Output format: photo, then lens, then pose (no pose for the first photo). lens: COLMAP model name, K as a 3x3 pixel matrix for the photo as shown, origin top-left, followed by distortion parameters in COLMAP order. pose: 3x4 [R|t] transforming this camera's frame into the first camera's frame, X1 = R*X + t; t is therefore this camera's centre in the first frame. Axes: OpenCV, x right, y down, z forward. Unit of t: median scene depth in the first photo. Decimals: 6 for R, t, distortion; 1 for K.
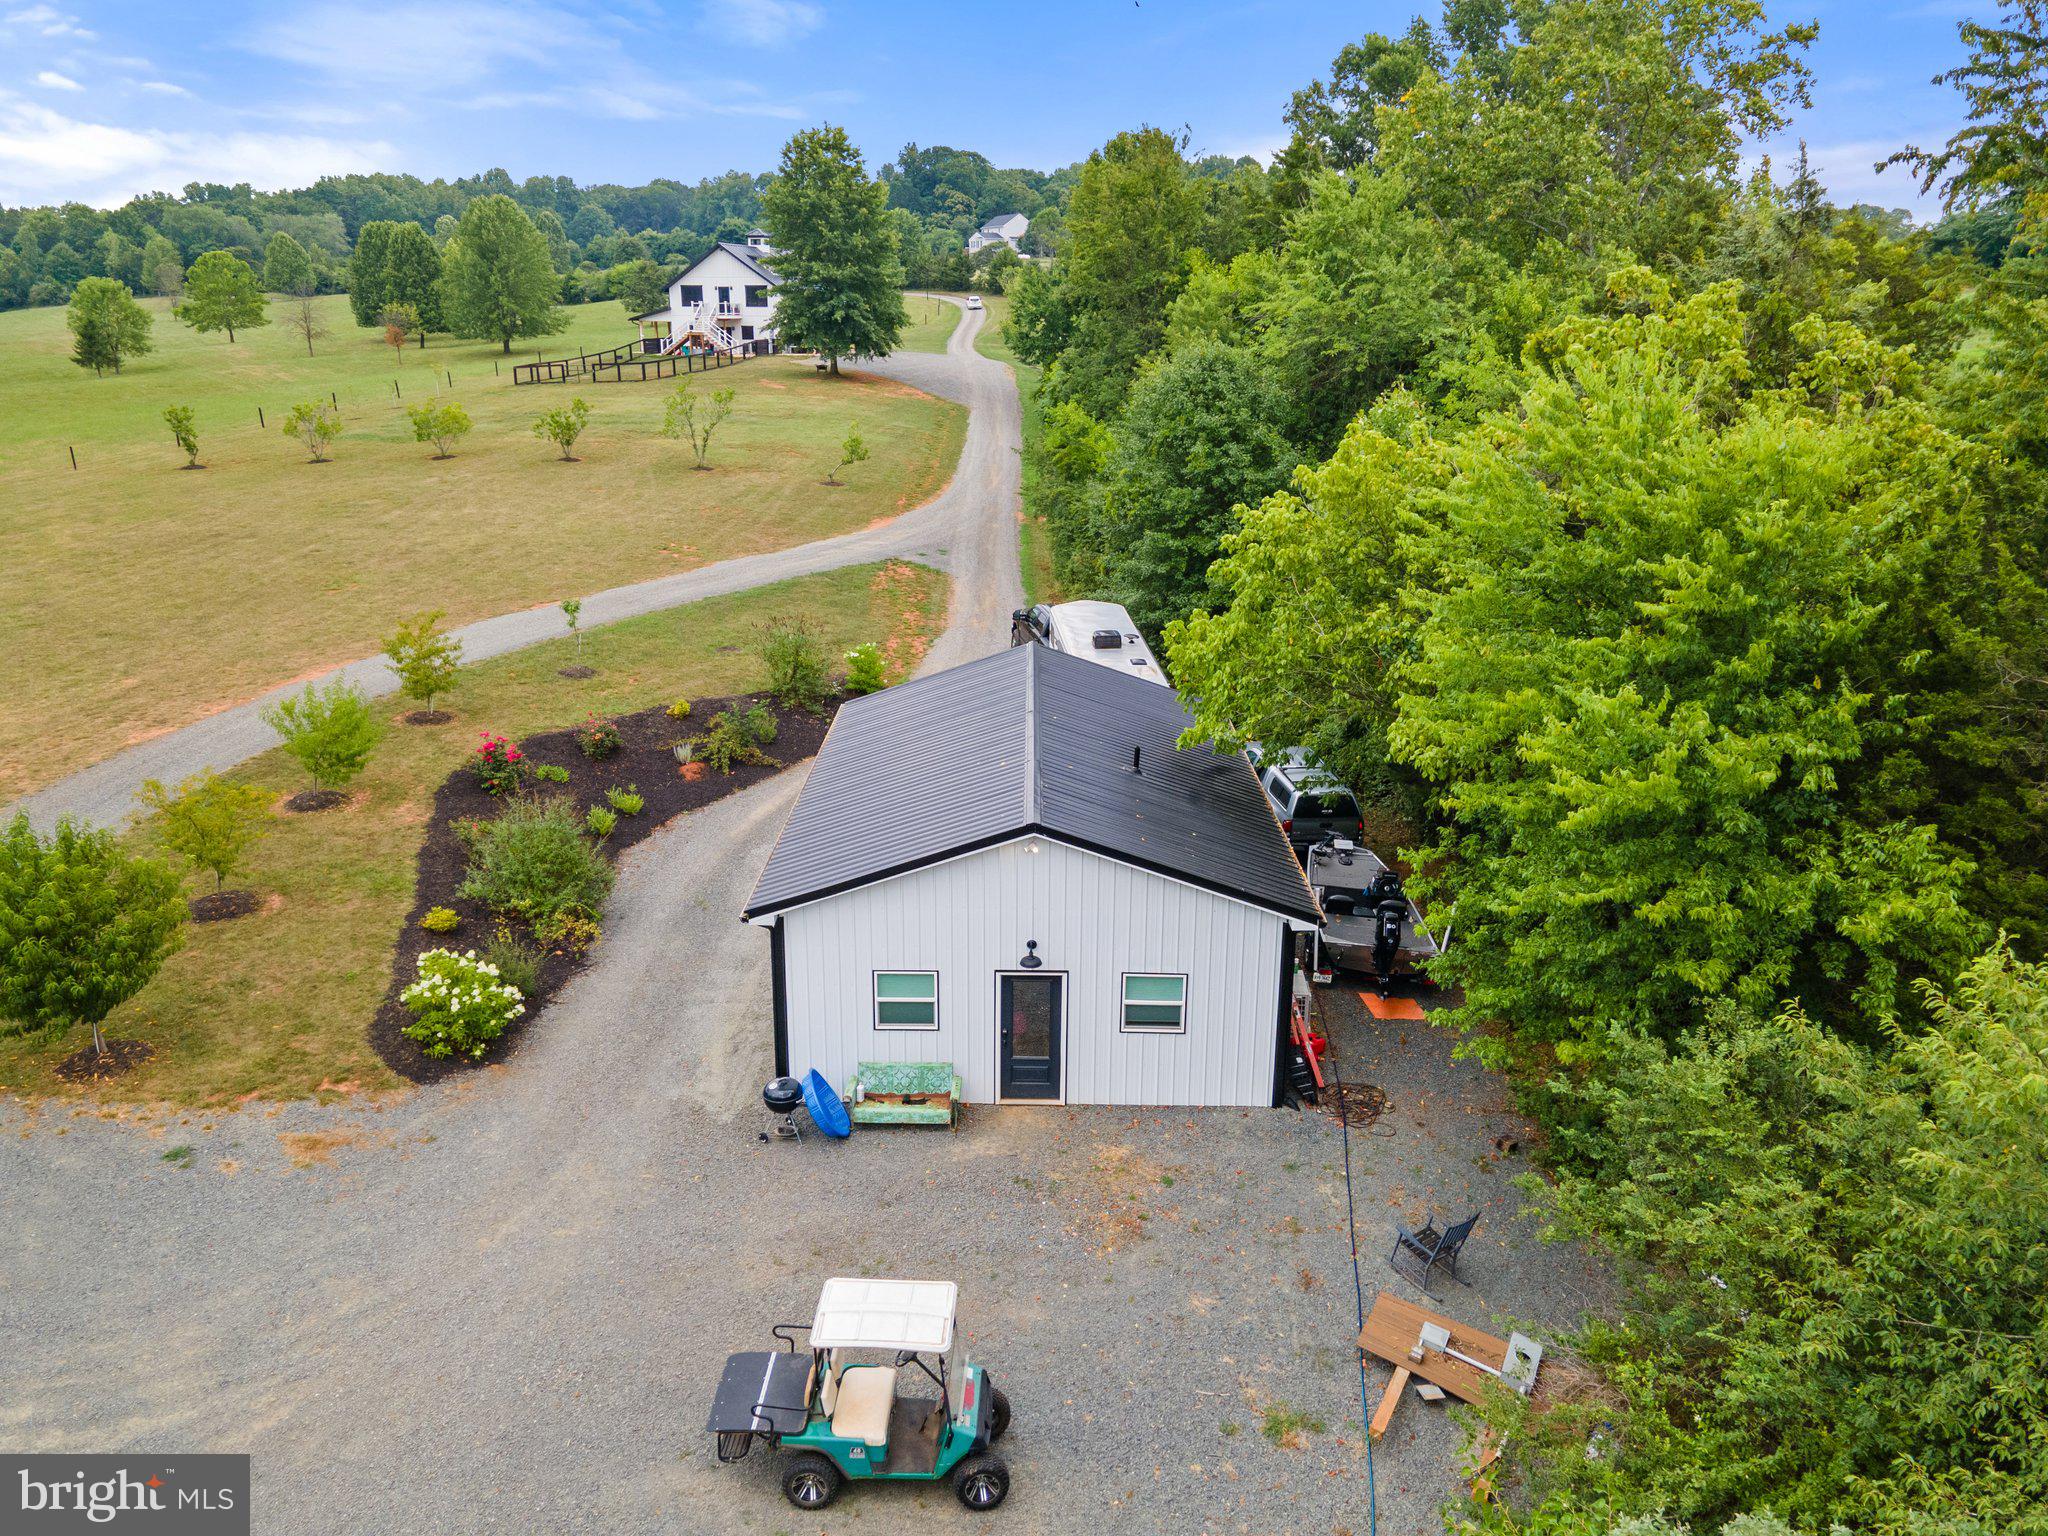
lens RADIAL K [[1485.3, 0, 1019.0], [0, 1485.3, 721.8], [0, 0, 1]] dist [0.035639, 0.010090]
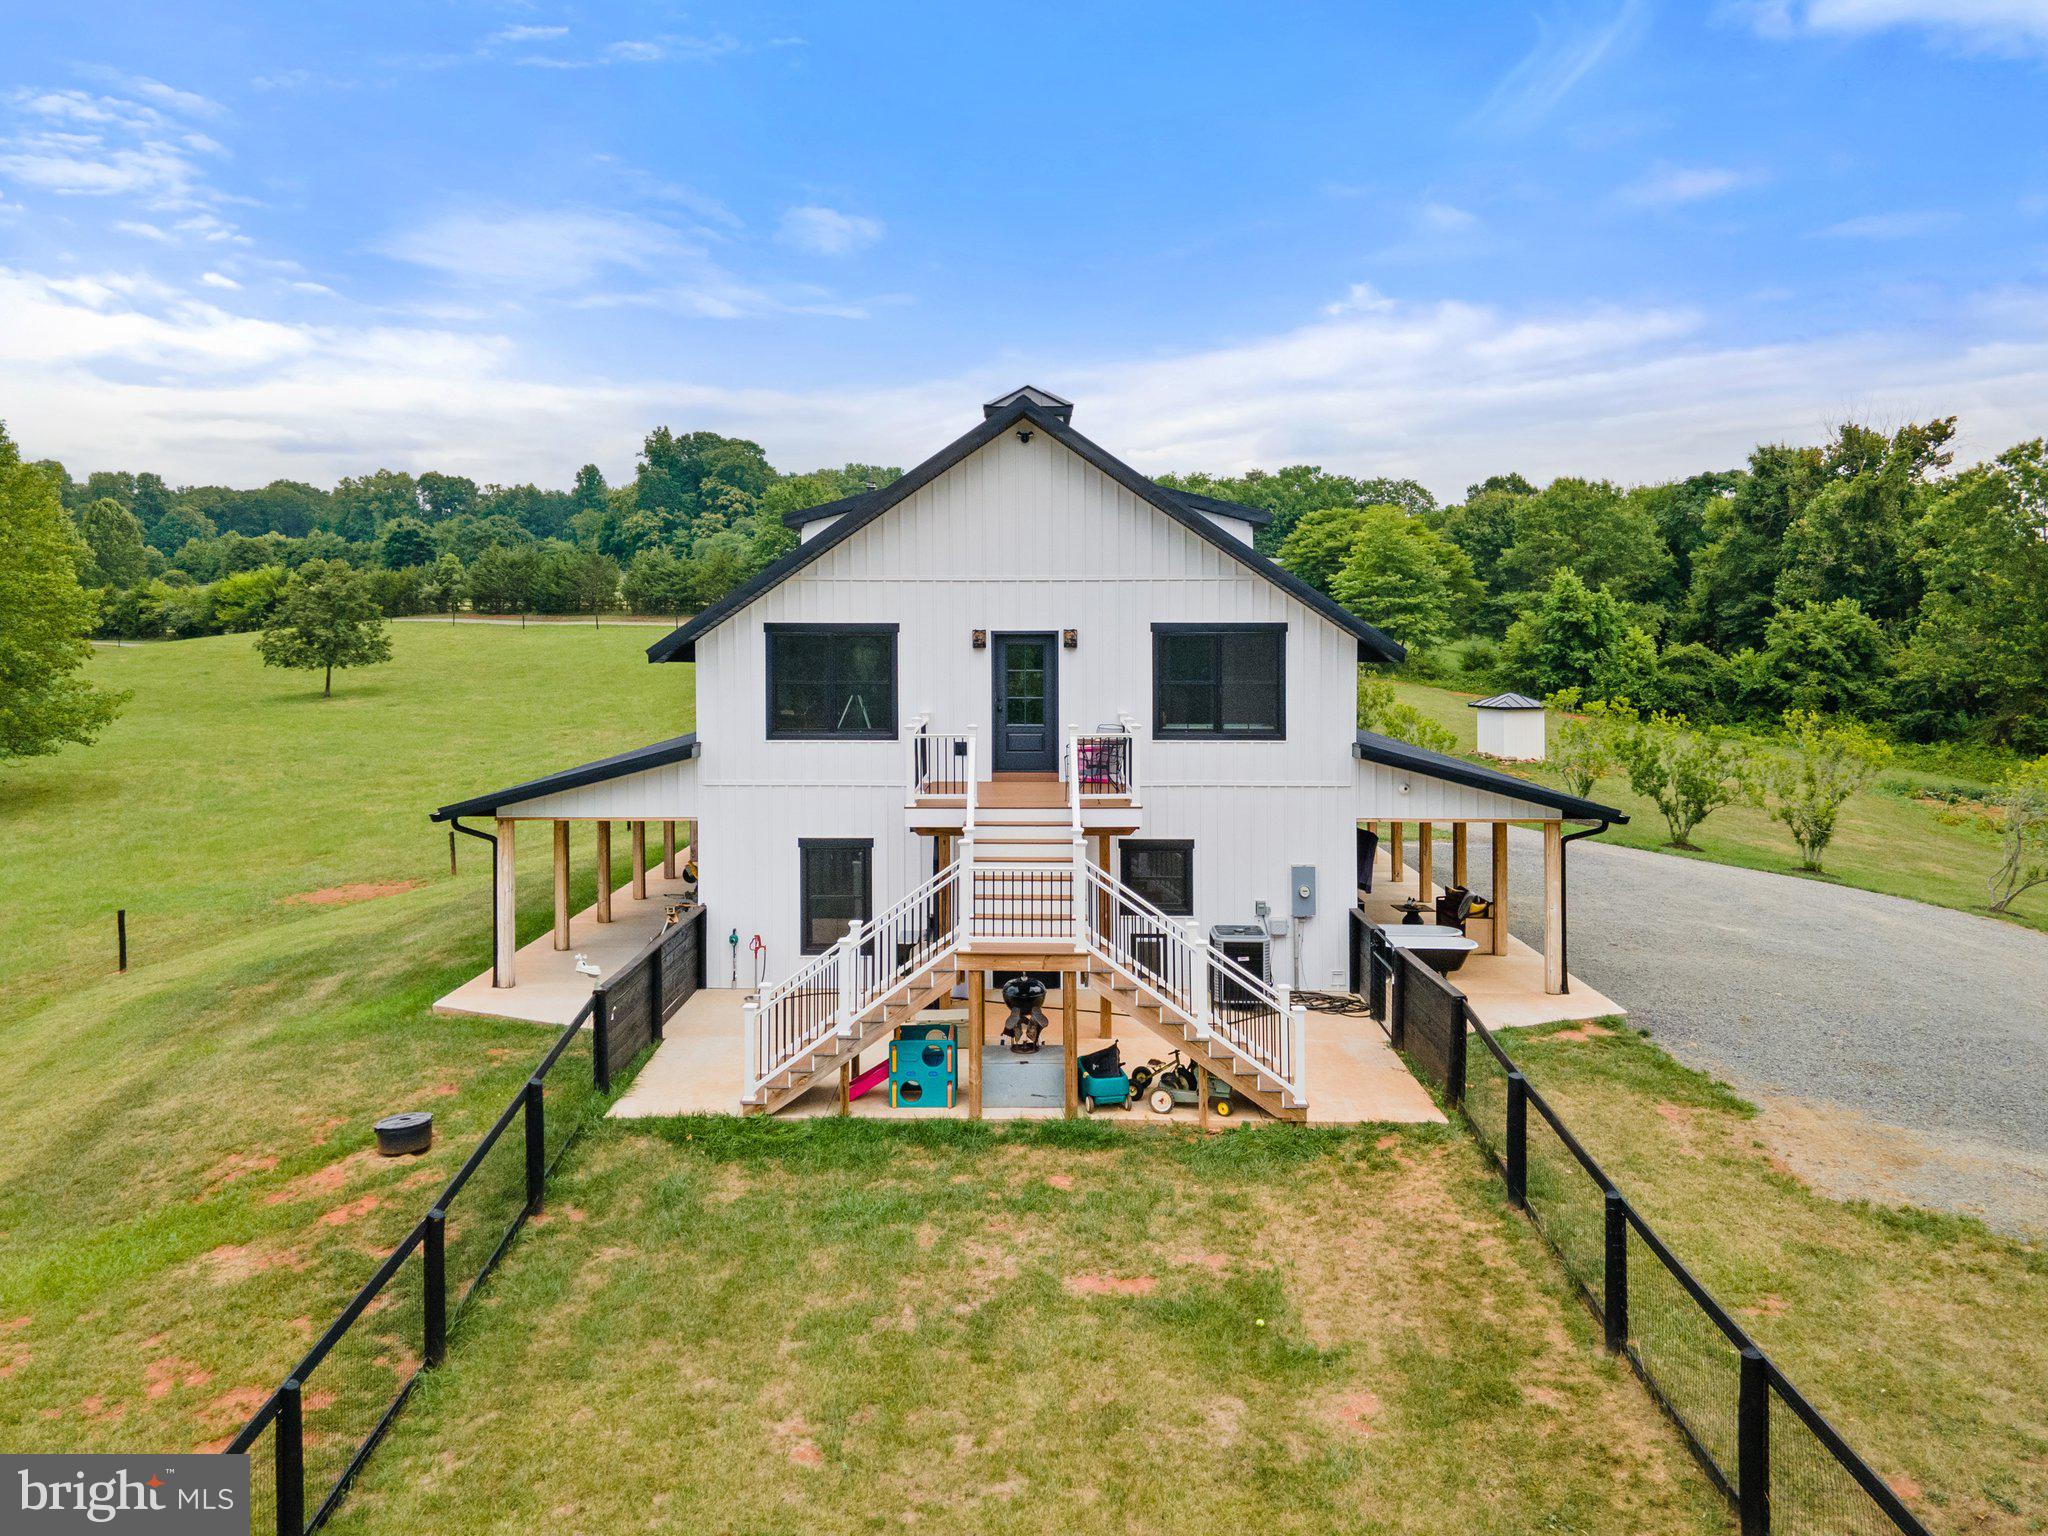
lens RADIAL K [[1485.3, 0, 1019.0], [0, 1485.3, 721.8], [0, 0, 1]] dist [0.035639, 0.010090]
pose [[0.971589, -0.016864, 0.236071, -0.080523], [0.065098, 0.978026, -0.198057, -0.083341], [-0.227544, 0.207798, 0.951338, 0.282384]]
